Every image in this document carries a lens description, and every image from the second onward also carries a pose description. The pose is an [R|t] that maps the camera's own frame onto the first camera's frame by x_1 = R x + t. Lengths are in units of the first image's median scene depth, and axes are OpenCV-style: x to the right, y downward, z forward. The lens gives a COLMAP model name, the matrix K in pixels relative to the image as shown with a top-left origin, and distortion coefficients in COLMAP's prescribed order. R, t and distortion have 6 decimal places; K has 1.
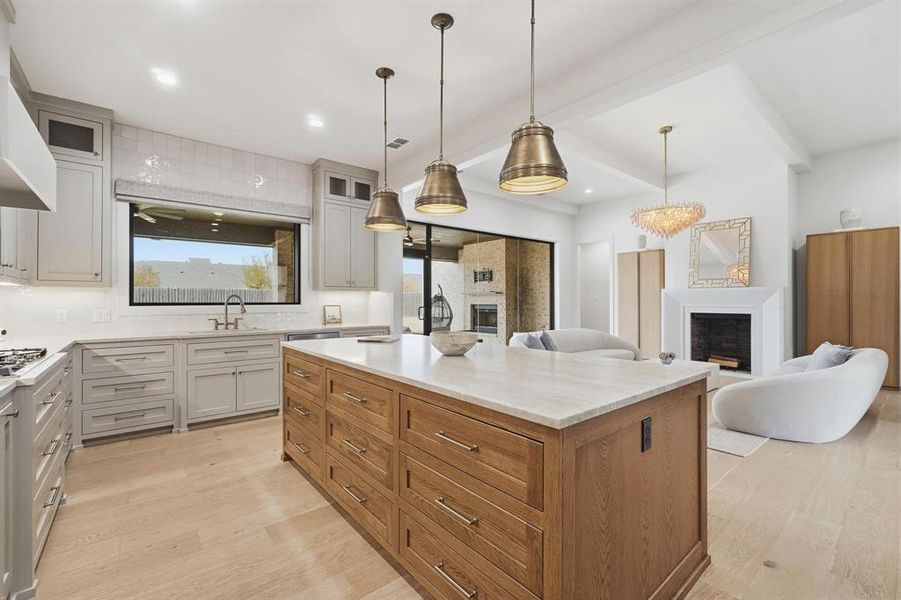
lens RADIAL K [[375.4, 0, 450.5], [0, 375.4, 300.0], [0, 0, 1]] dist [0.000332, 0.000739]
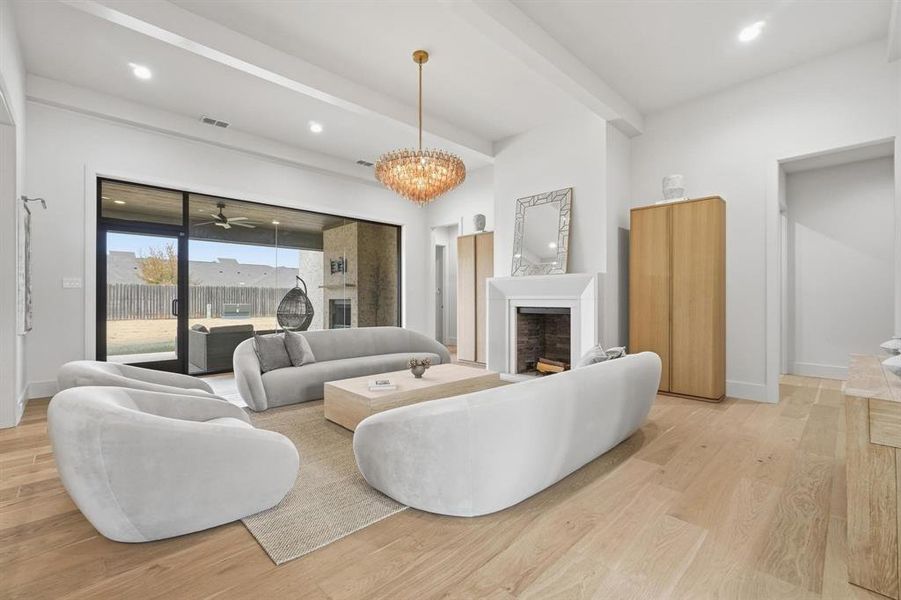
lens RADIAL K [[375.4, 0, 450.5], [0, 375.4, 300.0], [0, 0, 1]] dist [0.000332, 0.000739]
pose [[0.997092, 0.000744, 0.076205, 0.424266], [-0.000958, 0.999996, 0.002771, 0.016730], [-0.076203, -0.002836, 0.997088, 0.190579]]
